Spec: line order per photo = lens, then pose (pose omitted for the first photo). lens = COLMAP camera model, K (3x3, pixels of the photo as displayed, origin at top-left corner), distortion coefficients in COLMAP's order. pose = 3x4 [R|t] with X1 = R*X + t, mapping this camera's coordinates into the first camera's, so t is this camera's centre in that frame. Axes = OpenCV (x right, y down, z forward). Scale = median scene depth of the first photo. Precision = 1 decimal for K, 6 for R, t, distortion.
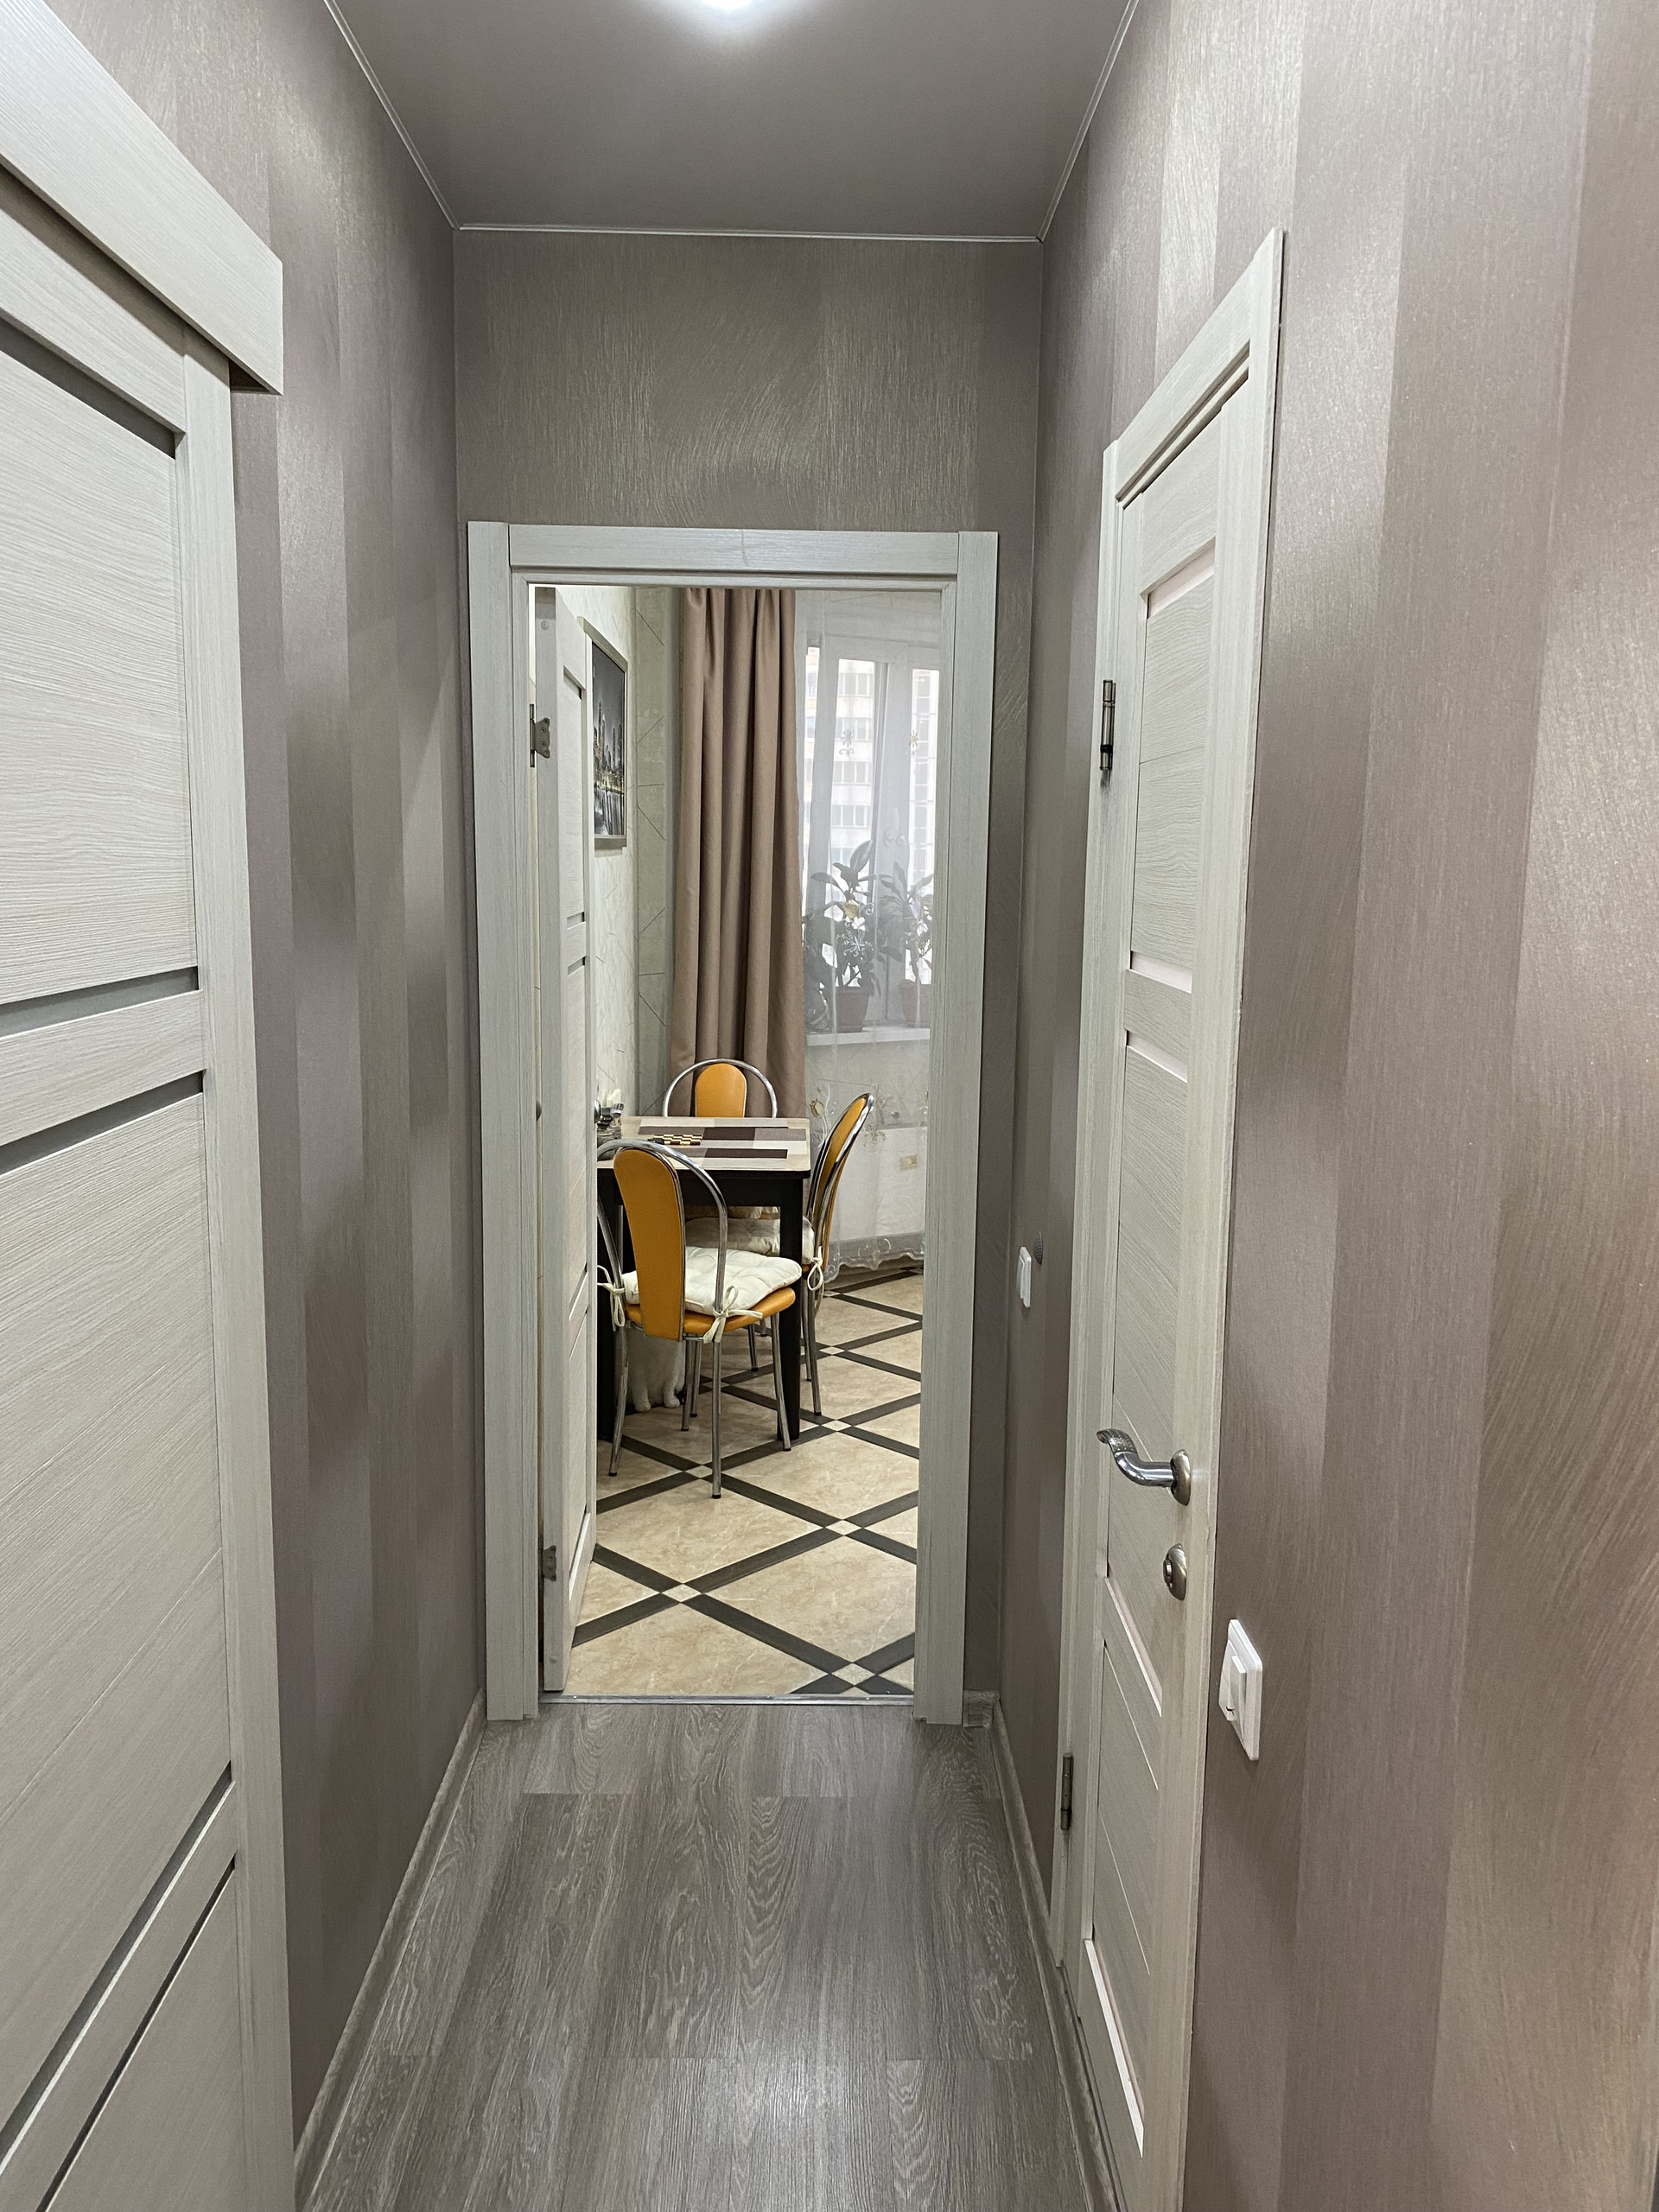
lens RADIAL K [[1655.0, 0, 832.5], [0, 1655.0, 1111.7], [0, 0, 1]] dist [0.035779, -0.051739]
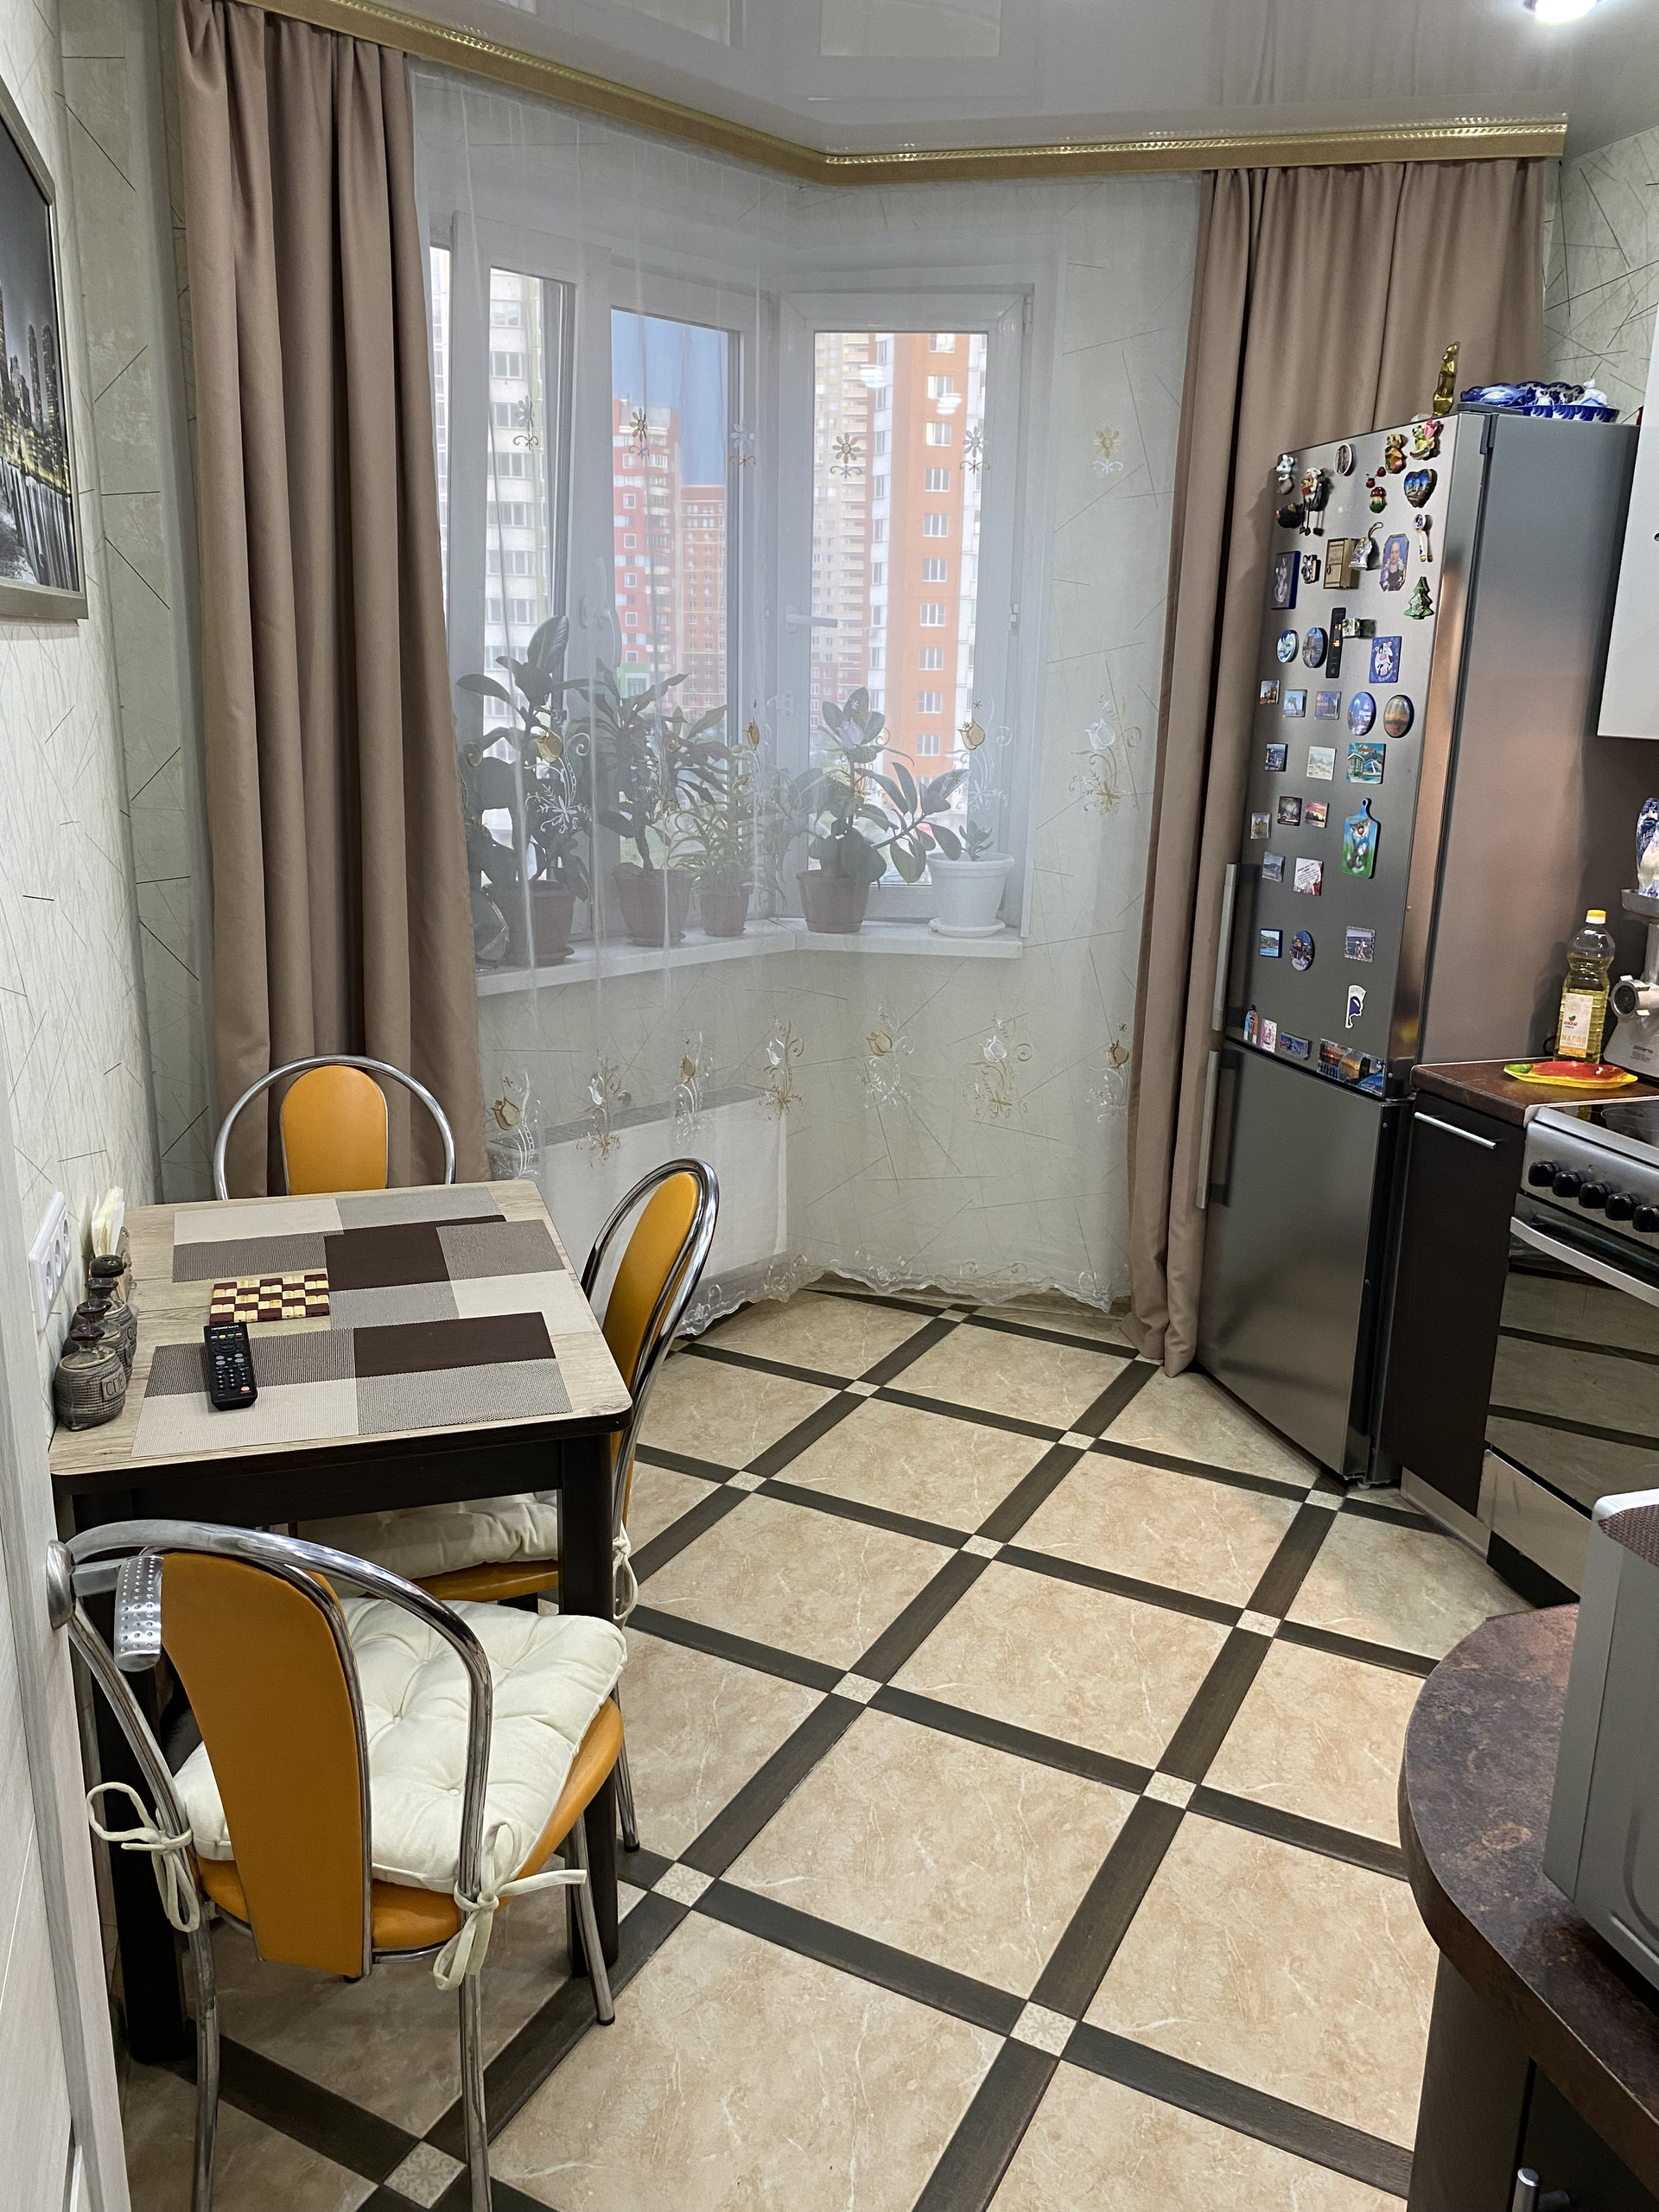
lens RADIAL K [[1655.0, 0, 839.9], [0, 1655.0, 1083.6], [0, 0, 1]] dist [0.035779, -0.051739]
pose [[0.957275, -0.068341, 0.280988, -0.059988], [0.039117, 0.993345, 0.108333, -0.070563], [-0.286521, -0.092713, 0.953577, 0.464859]]
